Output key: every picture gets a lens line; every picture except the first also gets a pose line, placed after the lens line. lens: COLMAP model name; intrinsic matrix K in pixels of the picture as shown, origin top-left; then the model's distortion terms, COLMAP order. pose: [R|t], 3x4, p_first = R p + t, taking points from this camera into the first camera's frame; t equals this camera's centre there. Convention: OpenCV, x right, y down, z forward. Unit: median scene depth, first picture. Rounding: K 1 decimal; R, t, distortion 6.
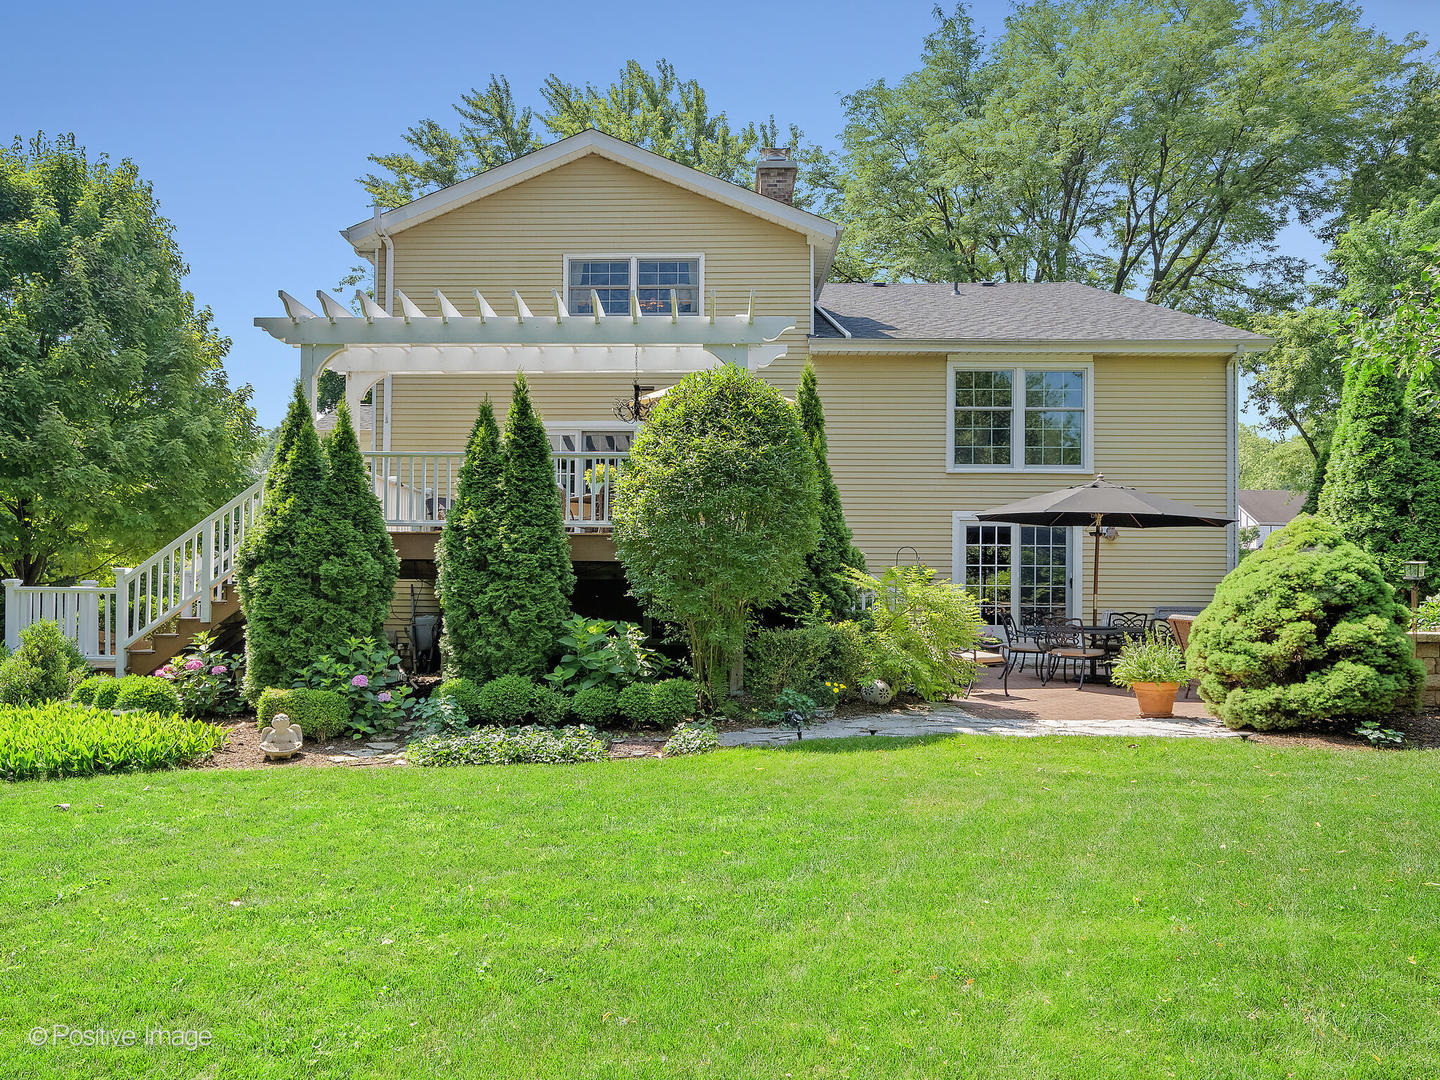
lens RADIAL K [[862.2, 0, 720.0], [0, 862.2, 579.3], [0, 0, 1]] dist [-0.007044, -0.001807]
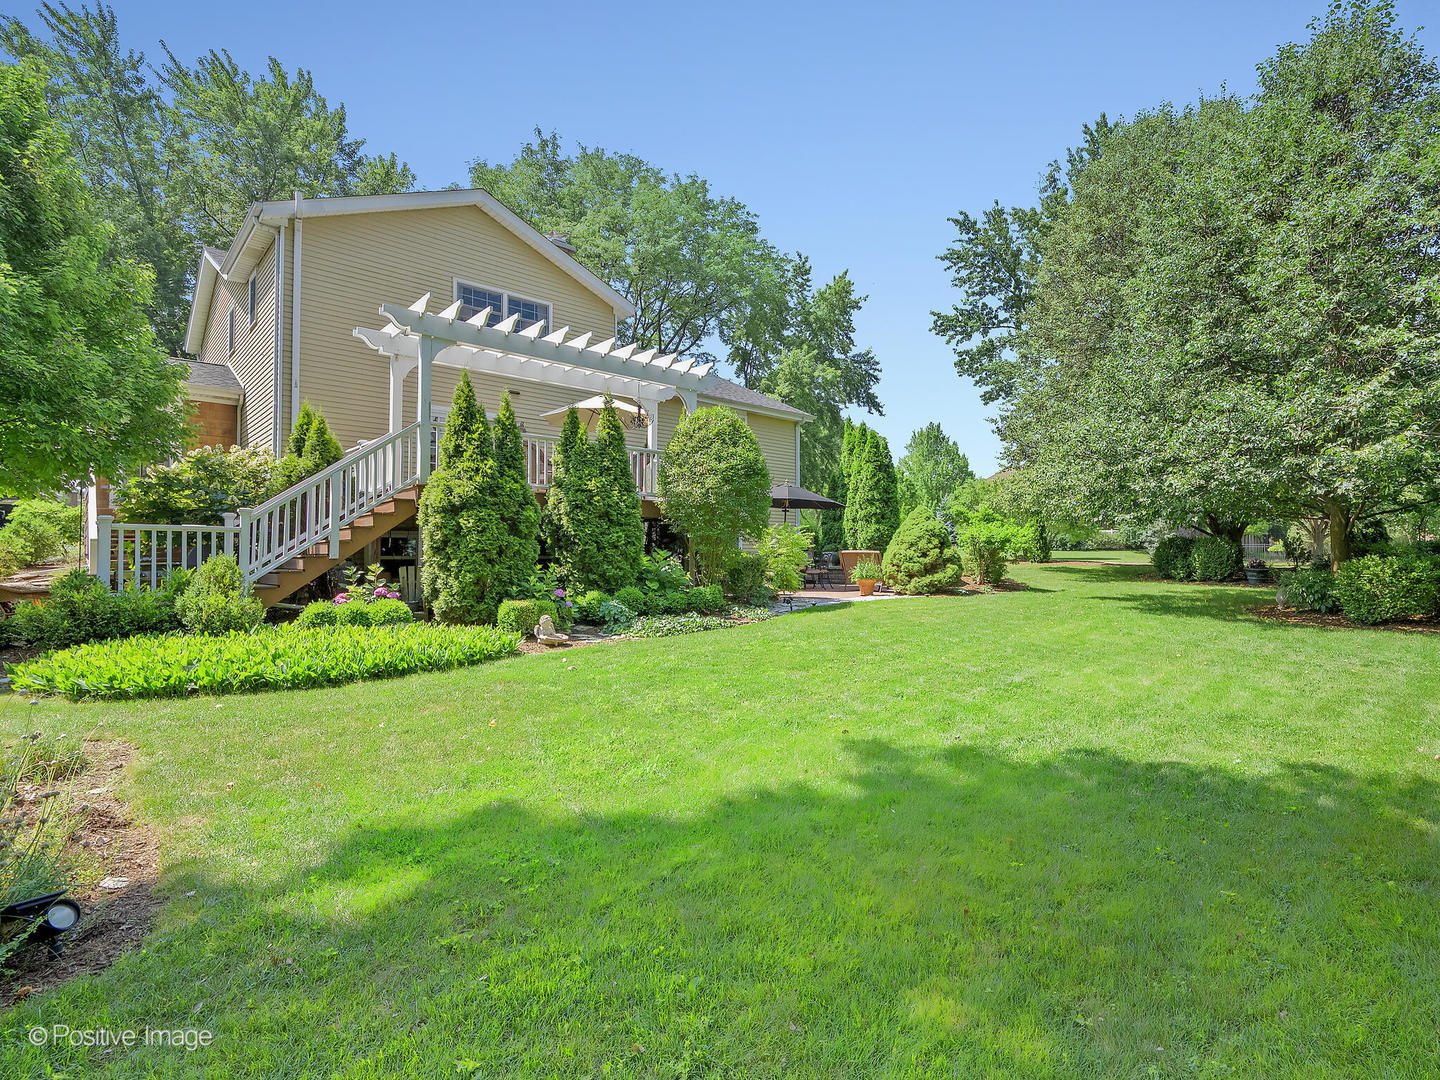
lens RADIAL K [[671.6, 0, 722.7], [0, 671.6, 547.6], [0, 0, 1]] dist [-0.000405, -0.000727]
pose [[0.737600, -0.000350, 0.675238, -0.945285], [-0.000527, 0.999999, 0.001094, 0.038549], [-0.675238, -0.001163, 0.737599, -0.011233]]
